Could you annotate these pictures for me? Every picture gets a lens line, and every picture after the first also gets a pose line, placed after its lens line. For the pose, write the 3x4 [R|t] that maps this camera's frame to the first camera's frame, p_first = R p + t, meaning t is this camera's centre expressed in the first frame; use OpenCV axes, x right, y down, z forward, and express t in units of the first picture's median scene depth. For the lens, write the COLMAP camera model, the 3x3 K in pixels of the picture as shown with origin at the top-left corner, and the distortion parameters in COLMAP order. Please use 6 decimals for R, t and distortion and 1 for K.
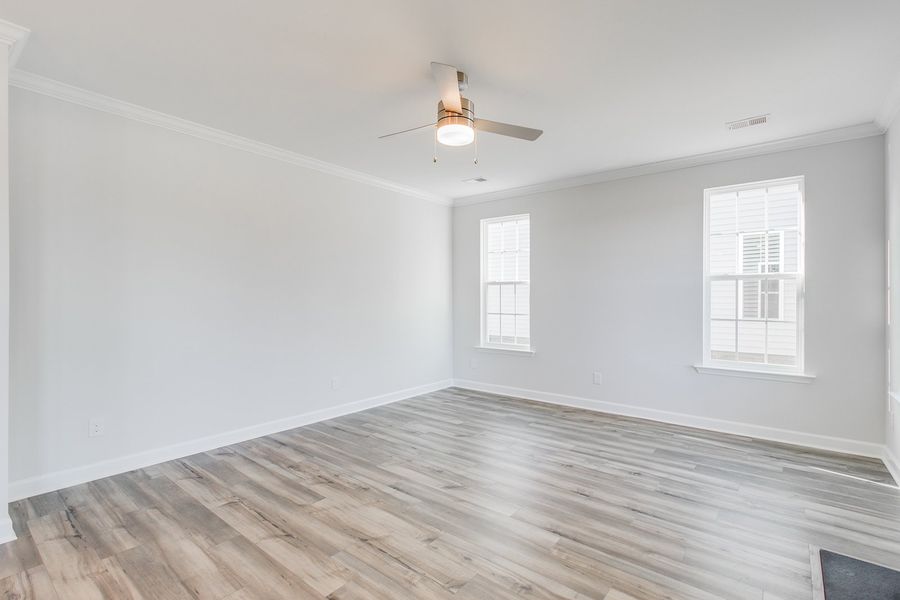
lens RADIAL K [[420.5, 0, 469.8], [0, 420.5, 302.2], [0, 0, 1]] dist [-0.009992, 0.003707]
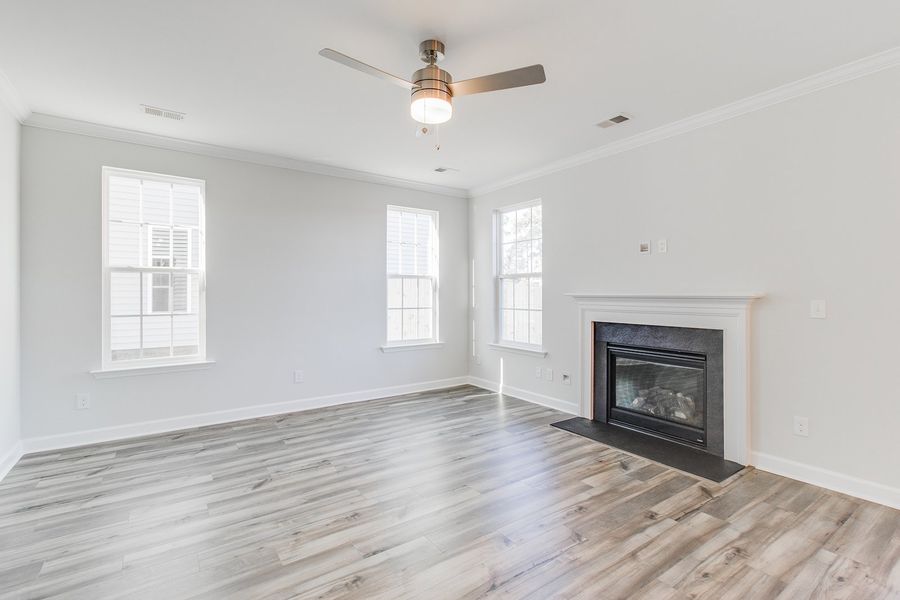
lens RADIAL K [[417.9, 0, 451.9], [0, 417.9, 293.4], [0, 0, 1]] dist [0.006892, -0.004130]
pose [[0.292703, -0.003867, 0.956196, -0.478595], [0.009456, 0.999955, 0.001150, -0.004087], [-0.956157, 0.008705, 0.292726, 0.376668]]
